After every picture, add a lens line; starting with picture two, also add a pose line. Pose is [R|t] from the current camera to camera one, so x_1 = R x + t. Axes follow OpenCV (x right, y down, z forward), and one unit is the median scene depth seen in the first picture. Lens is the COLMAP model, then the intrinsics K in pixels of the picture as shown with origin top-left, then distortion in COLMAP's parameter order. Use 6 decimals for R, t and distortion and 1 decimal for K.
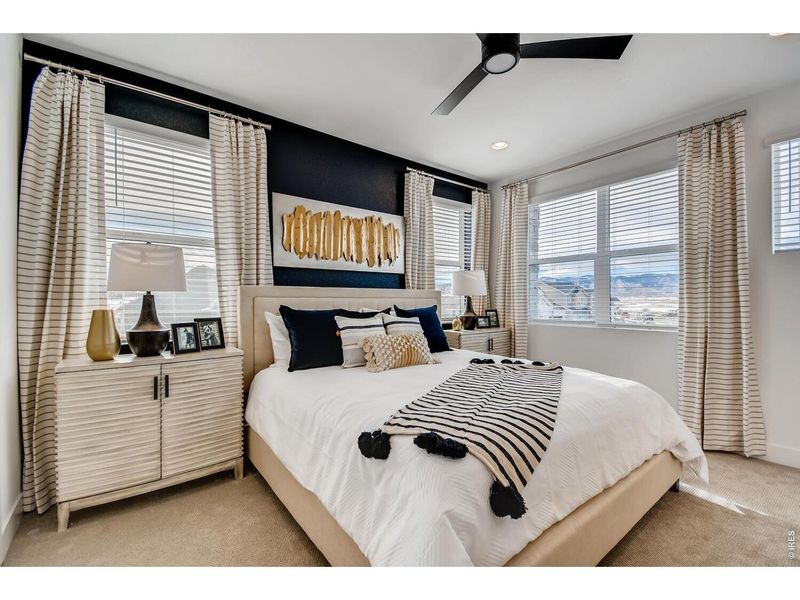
lens RADIAL K [[354.9, 0, 403.0], [0, 354.9, 303.3], [0, 0, 1]] dist [0.048738, -0.025306]
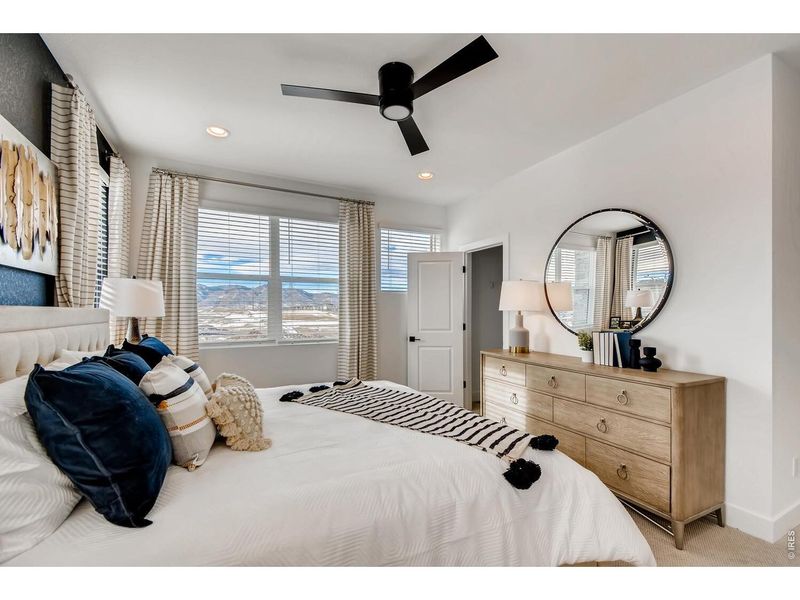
lens RADIAL K [[354.9, 0, 403.0], [0, 354.9, 303.3], [0, 0, 1]] dist [0.048738, -0.025306]
pose [[0.167750, 0.022717, 0.985568, -0.437264], [0.008354, 0.999666, -0.024463, -0.028987], [-0.985794, 0.012337, 0.167504, 0.439481]]
